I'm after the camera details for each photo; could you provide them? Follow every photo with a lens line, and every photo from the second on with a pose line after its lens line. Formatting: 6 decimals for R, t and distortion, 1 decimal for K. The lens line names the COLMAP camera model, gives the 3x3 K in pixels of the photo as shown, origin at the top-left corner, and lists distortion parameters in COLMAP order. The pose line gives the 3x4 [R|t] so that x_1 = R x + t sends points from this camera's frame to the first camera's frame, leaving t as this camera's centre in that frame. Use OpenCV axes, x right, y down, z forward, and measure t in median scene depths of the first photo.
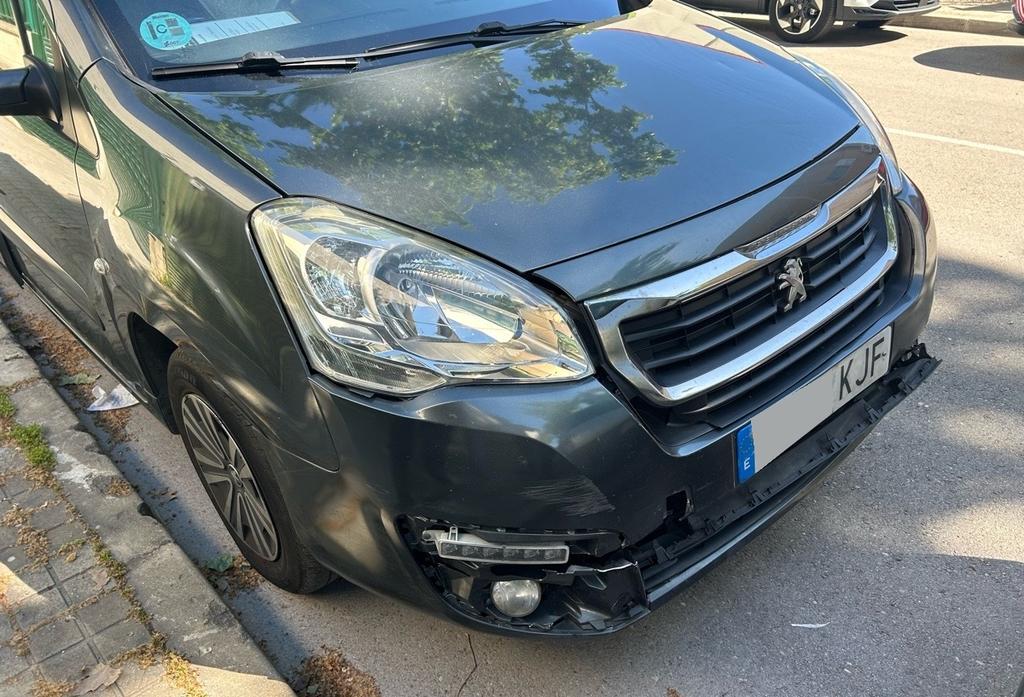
lens RADIAL K [[781.4, 0, 521.5], [0, 781.4, 373.8], [0, 0, 1]] dist [0.062085, -0.076611]
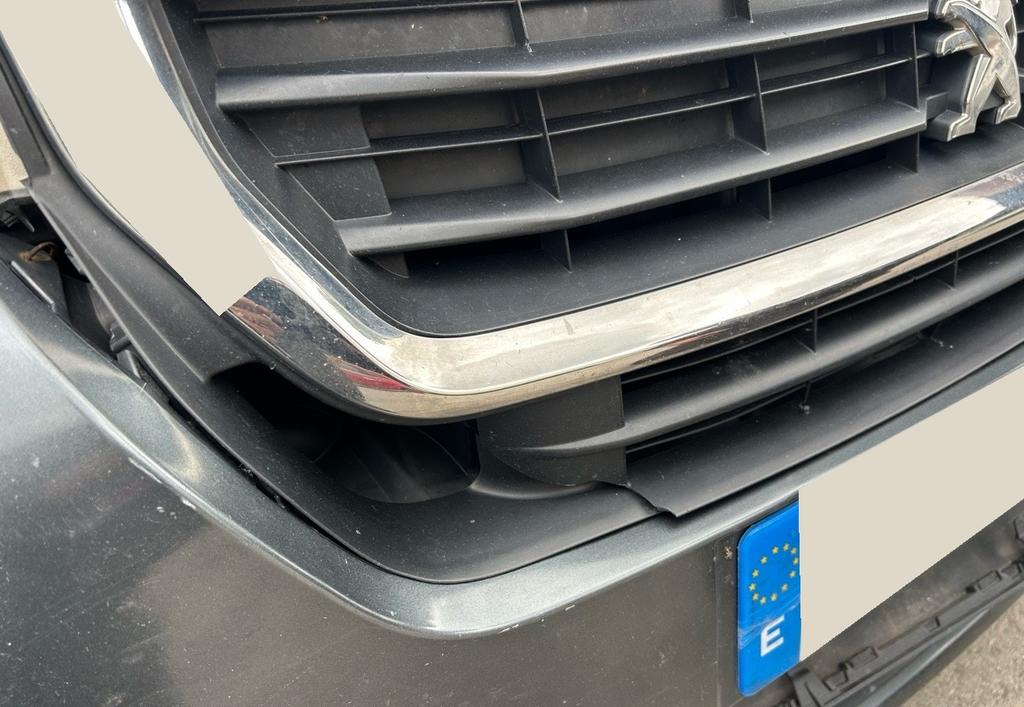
lens RADIAL K [[773.5, 0, 512.0], [0, 773.5, 353.5], [0, 0, 1]] dist [-0.006036, -0.006509]
pose [[0.989676, 0.087117, -0.113810, 0.206602], [-0.086402, 0.996197, 0.011205, 0.015435], [0.114353, -0.001256, 0.993439, 0.677715]]
